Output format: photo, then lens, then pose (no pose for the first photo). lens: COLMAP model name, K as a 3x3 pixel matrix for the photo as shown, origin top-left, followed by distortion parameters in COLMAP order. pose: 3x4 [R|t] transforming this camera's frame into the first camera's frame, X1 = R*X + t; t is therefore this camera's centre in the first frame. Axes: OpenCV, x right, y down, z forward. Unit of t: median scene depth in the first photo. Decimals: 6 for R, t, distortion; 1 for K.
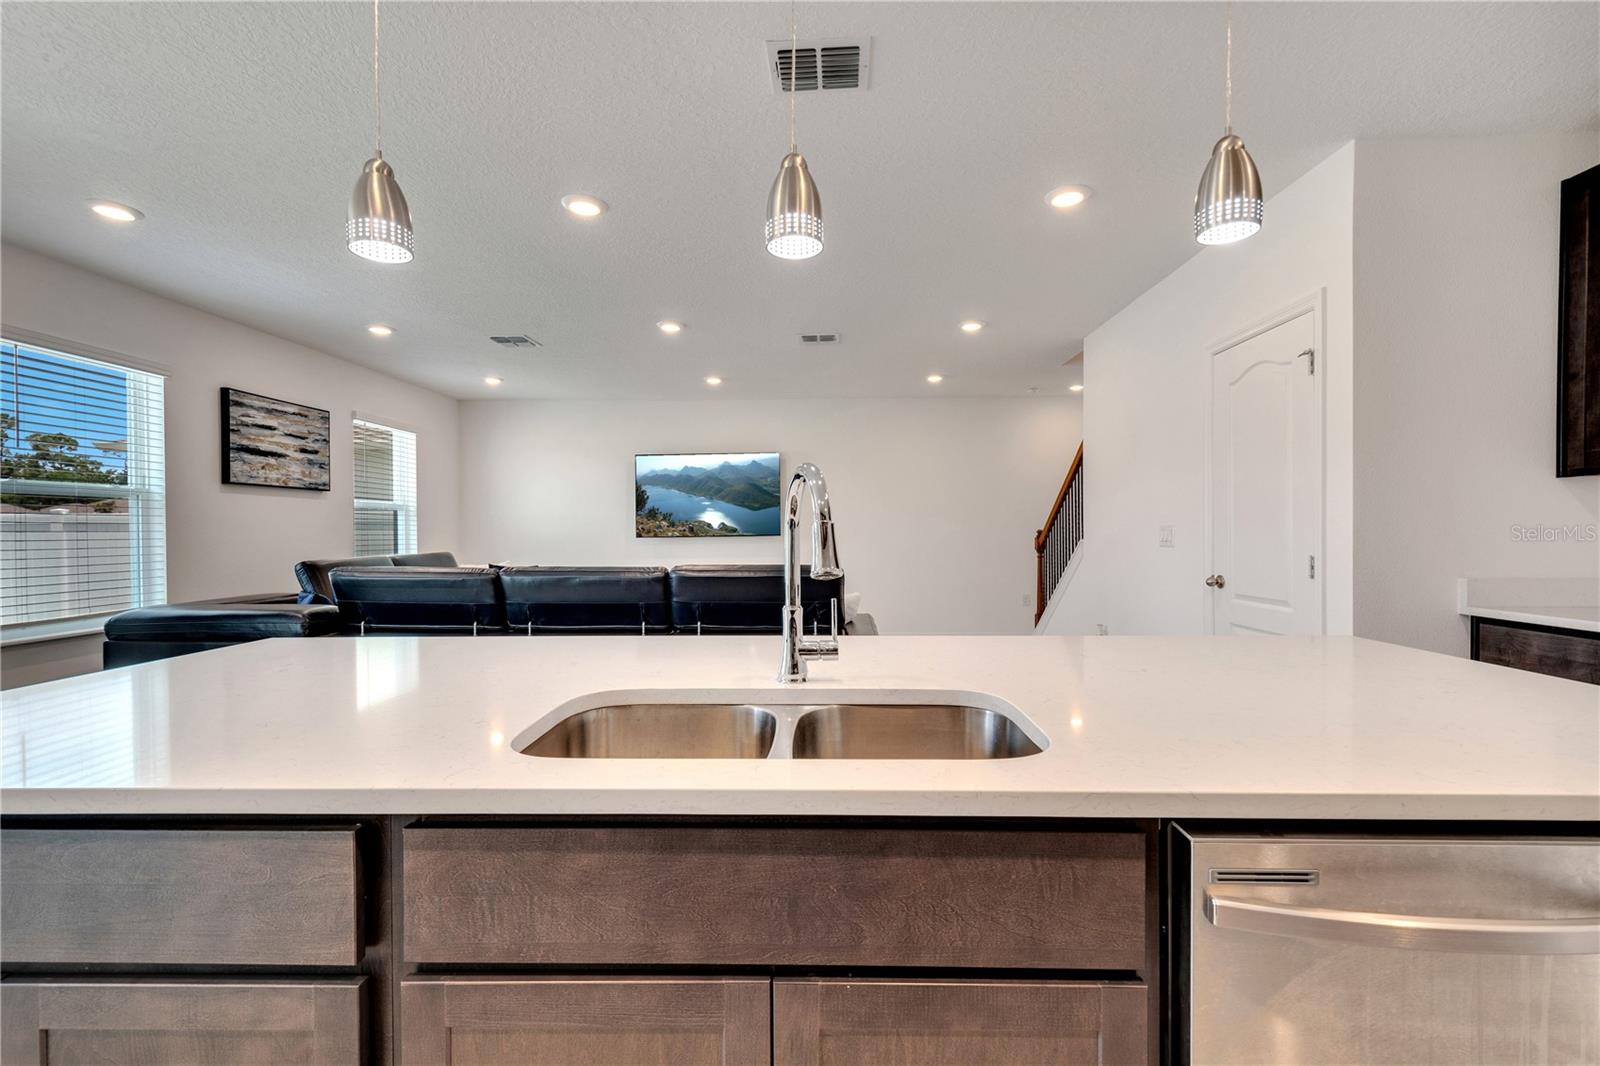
lens RADIAL K [[696.5, 0, 808.9], [0, 696.5, 540.8], [0, 0, 1]] dist [0.011925, -0.002937]
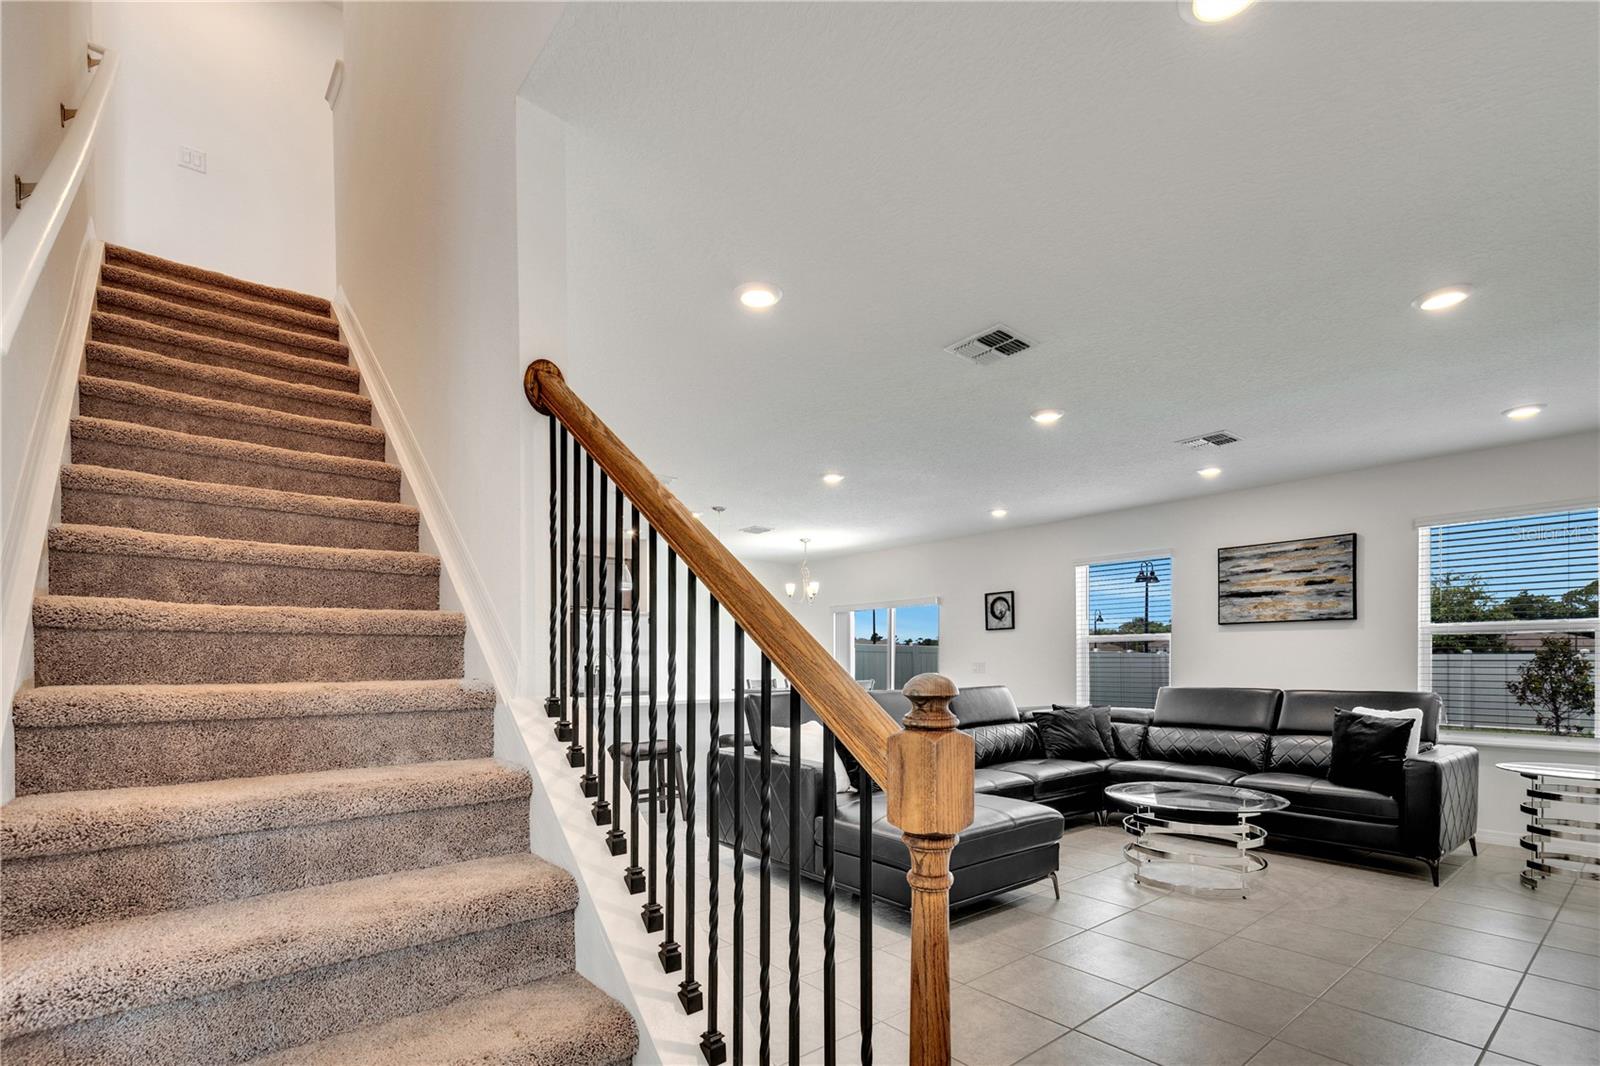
lens RADIAL K [[731.7, 0, 795.5], [0, 731.7, 665.4], [0, 0, 1]] dist [0.008204, -0.002432]
pose [[-0.758008, 0.007828, -0.652199, 0.556863], [-0.006602, 0.999785, 0.019673, -0.027124], [0.652212, 0.019218, -0.757793, 1.381851]]
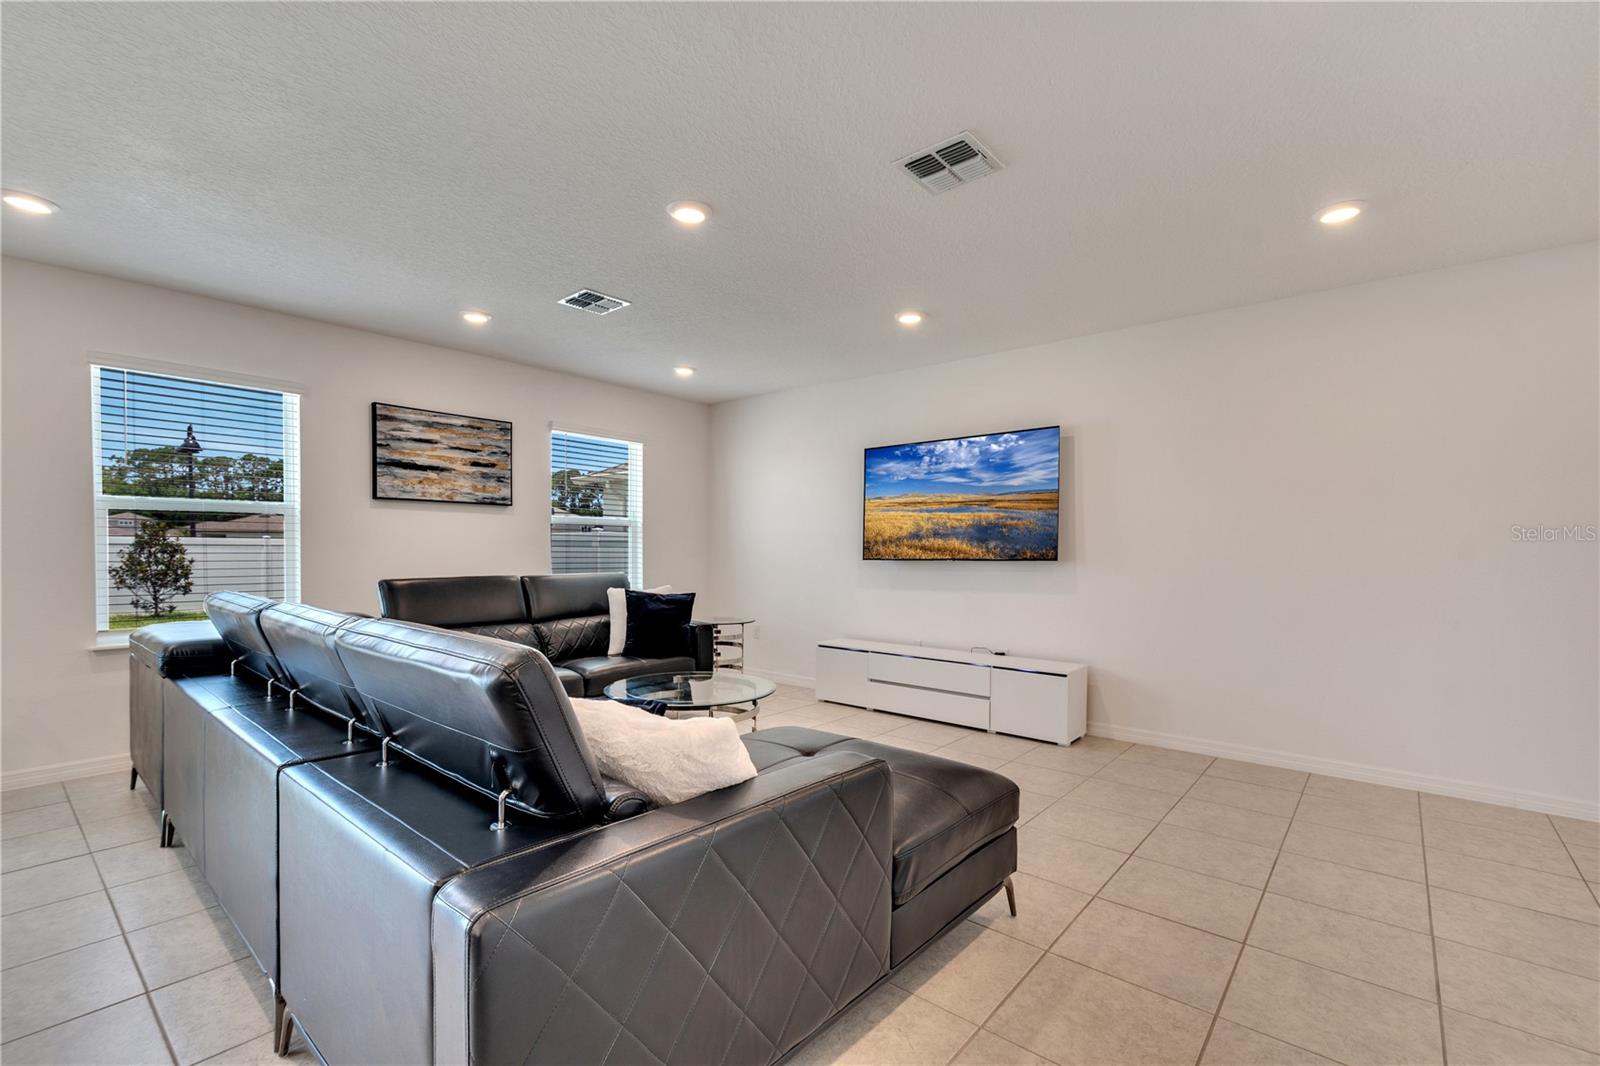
lens RADIAL K [[696.5, 0, 808.4], [0, 696.5, 564.5], [0, 0, 1]] dist [0.011925, -0.002937]
pose [[0.779539, 0.021933, -0.625970, 0.255354], [-0.019884, 0.999750, 0.010267, -0.009469], [0.626038, 0.004444, 0.779780, 0.561240]]
